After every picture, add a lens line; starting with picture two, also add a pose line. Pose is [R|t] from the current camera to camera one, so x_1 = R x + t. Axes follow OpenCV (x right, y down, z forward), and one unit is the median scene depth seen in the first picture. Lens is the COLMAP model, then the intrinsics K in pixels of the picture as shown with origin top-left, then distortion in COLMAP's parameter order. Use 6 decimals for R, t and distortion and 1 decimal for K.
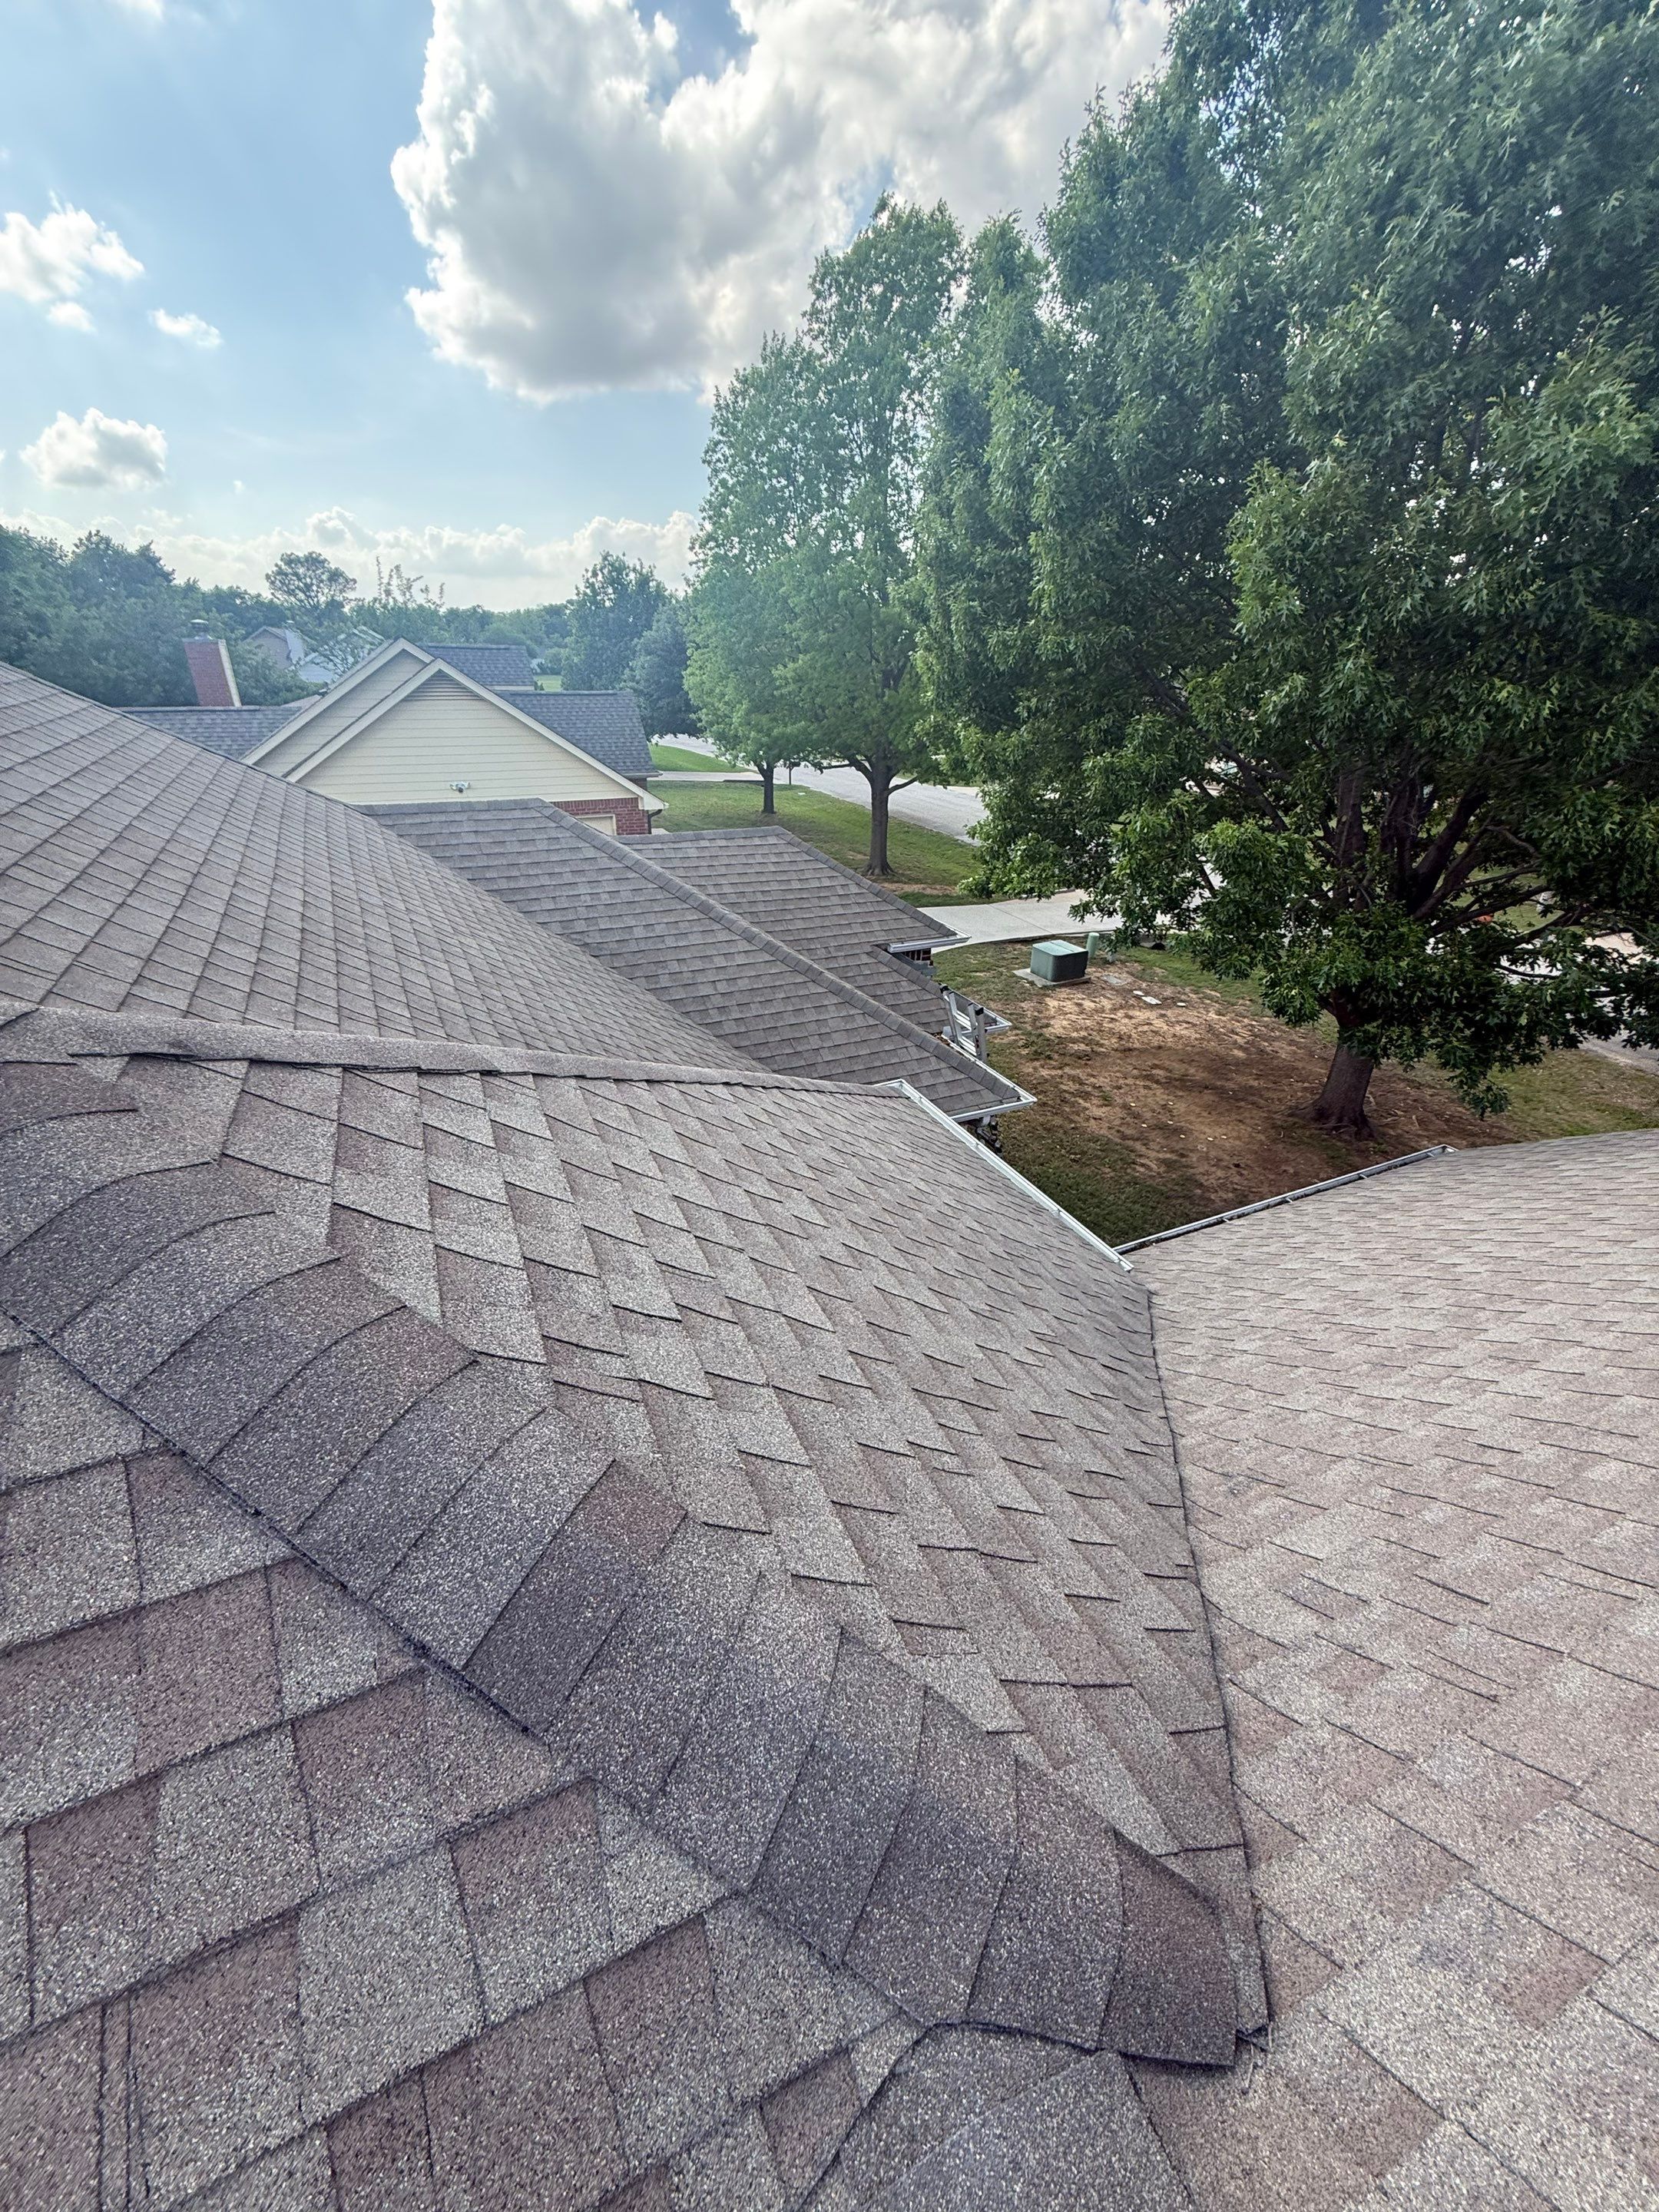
lens RADIAL K [[884.9, 0, 832.6], [0, 884.9, 1104.2], [0, 0, 1]] dist [0.000485, 0.000176]
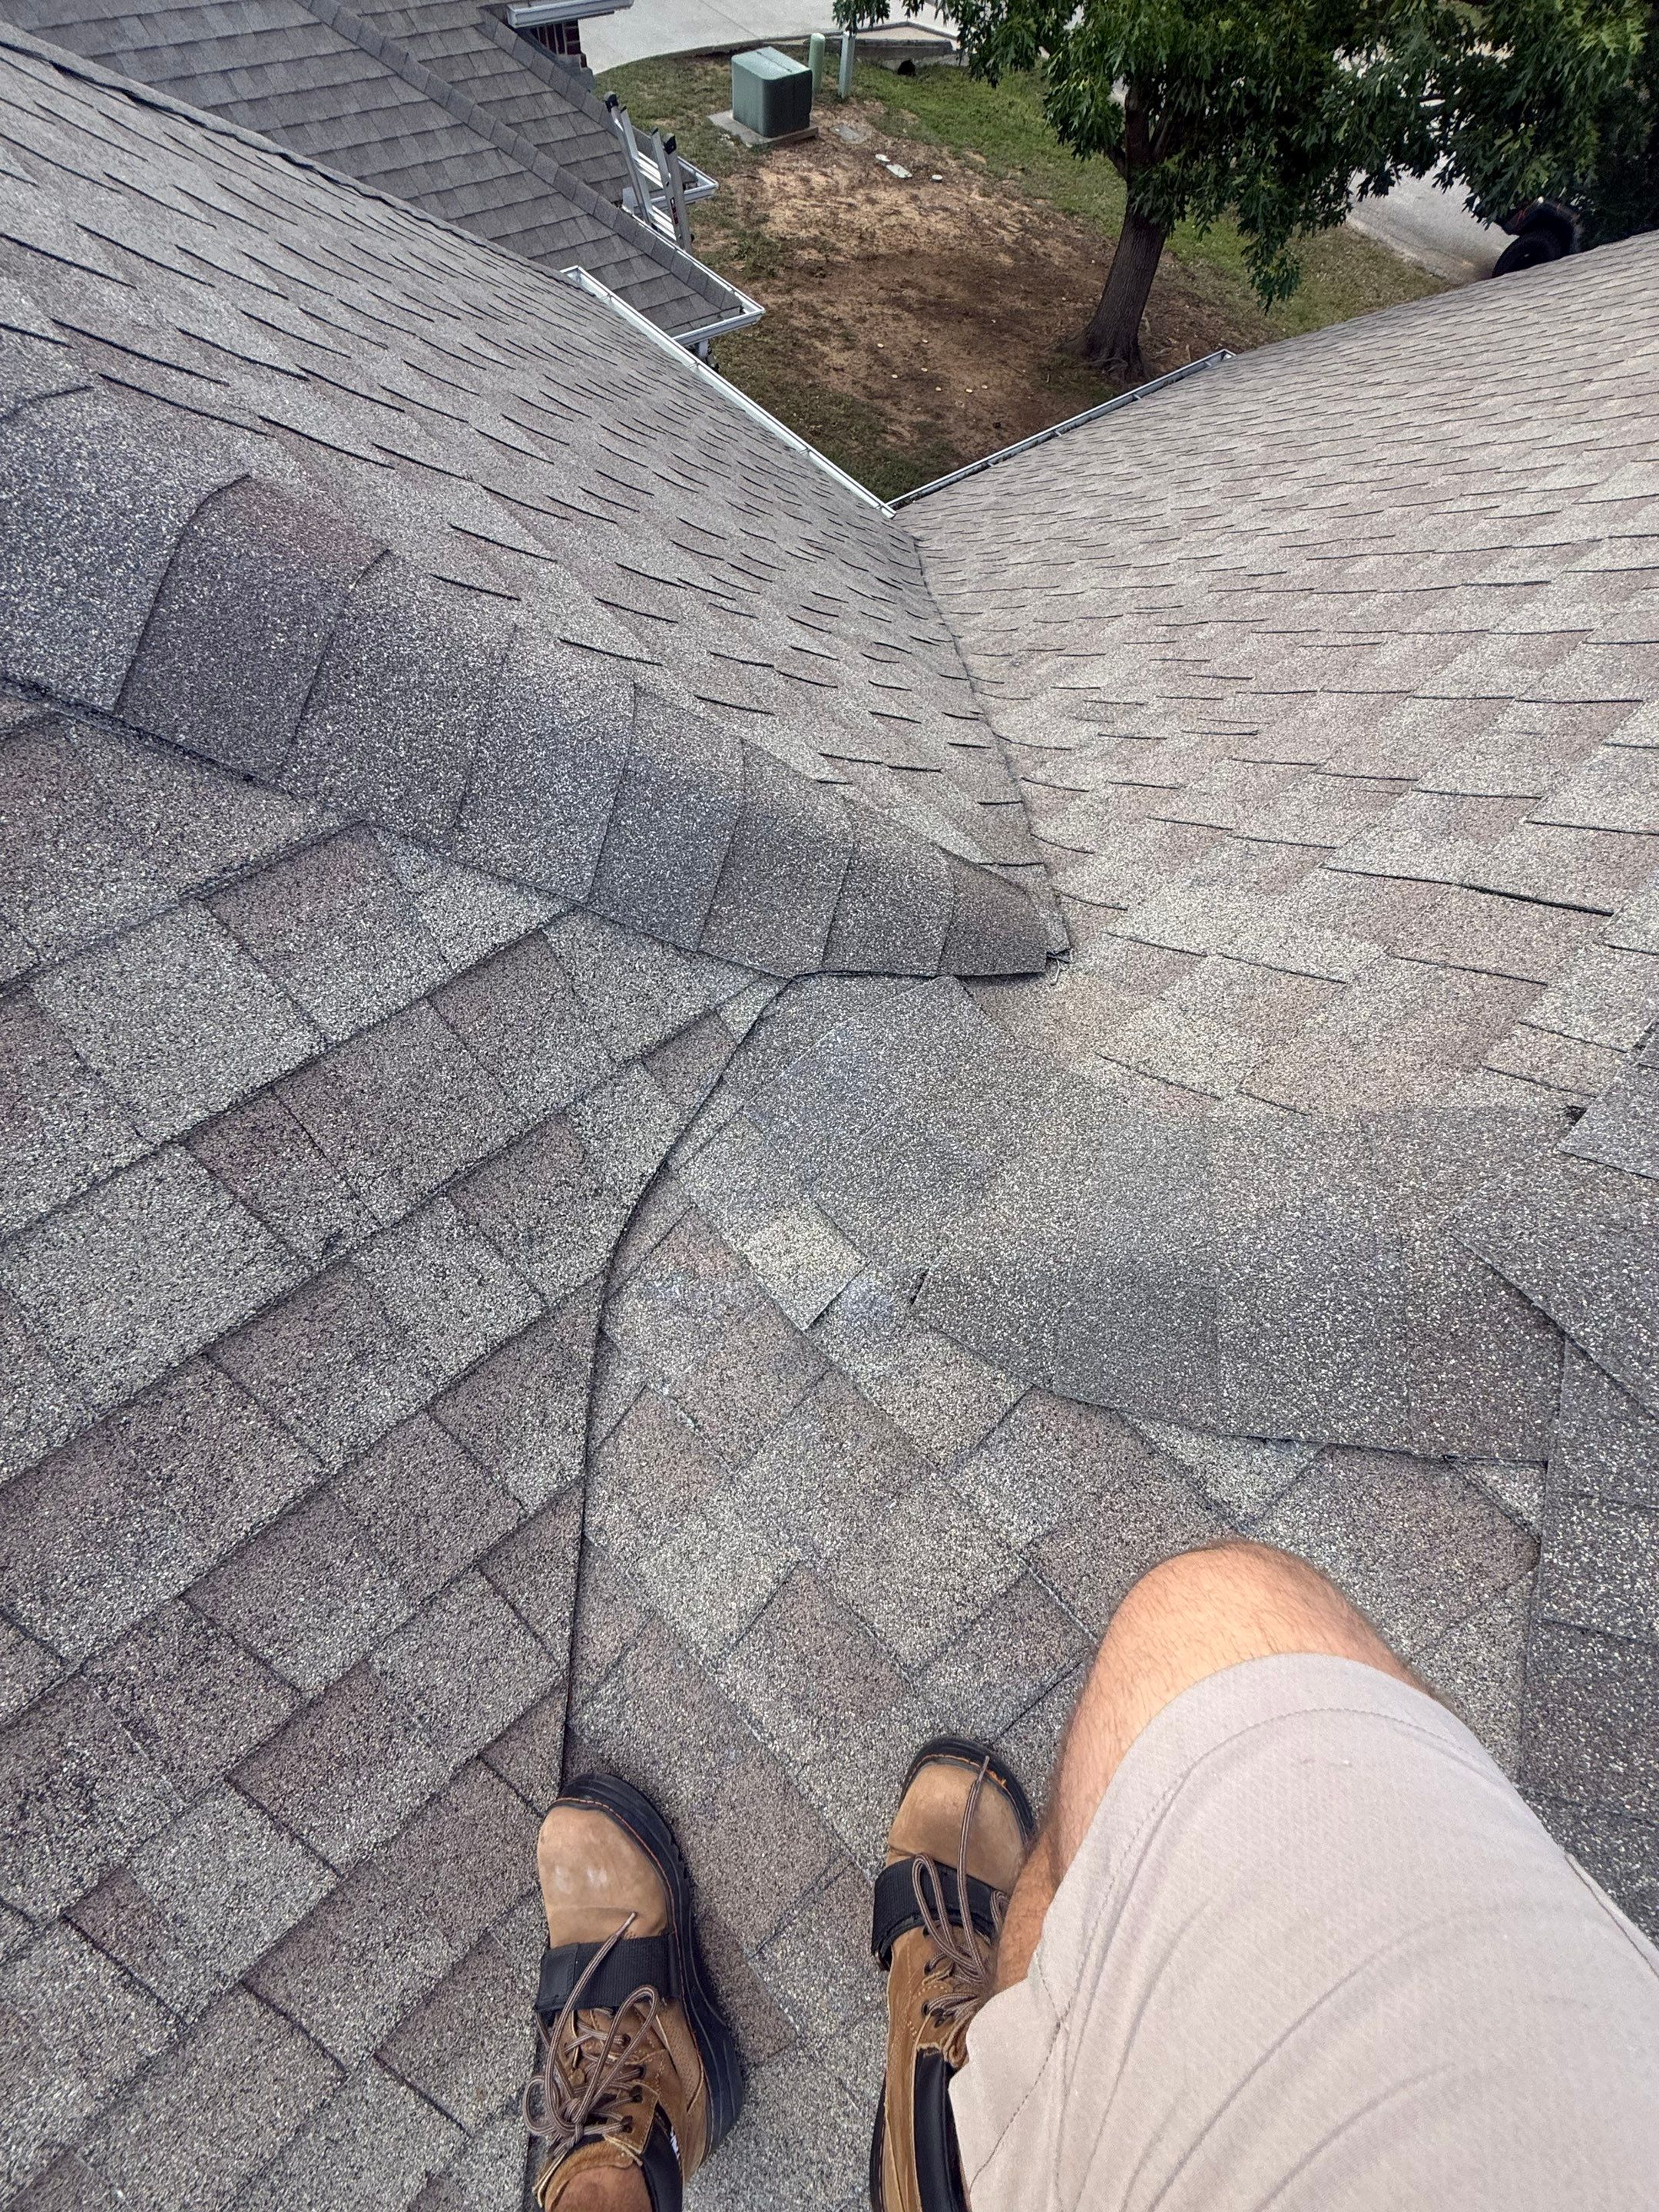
lens RADIAL K [[884.9, 0, 832.6], [0, 884.9, 1104.2], [0, 0, 1]] dist [0.000485, 0.000176]
pose [[0.956678, -0.220191, 0.190478, -0.017079], [0.054306, 0.777710, 0.626274, 0.116890], [-0.286037, -0.588798, 0.755976, 0.025242]]
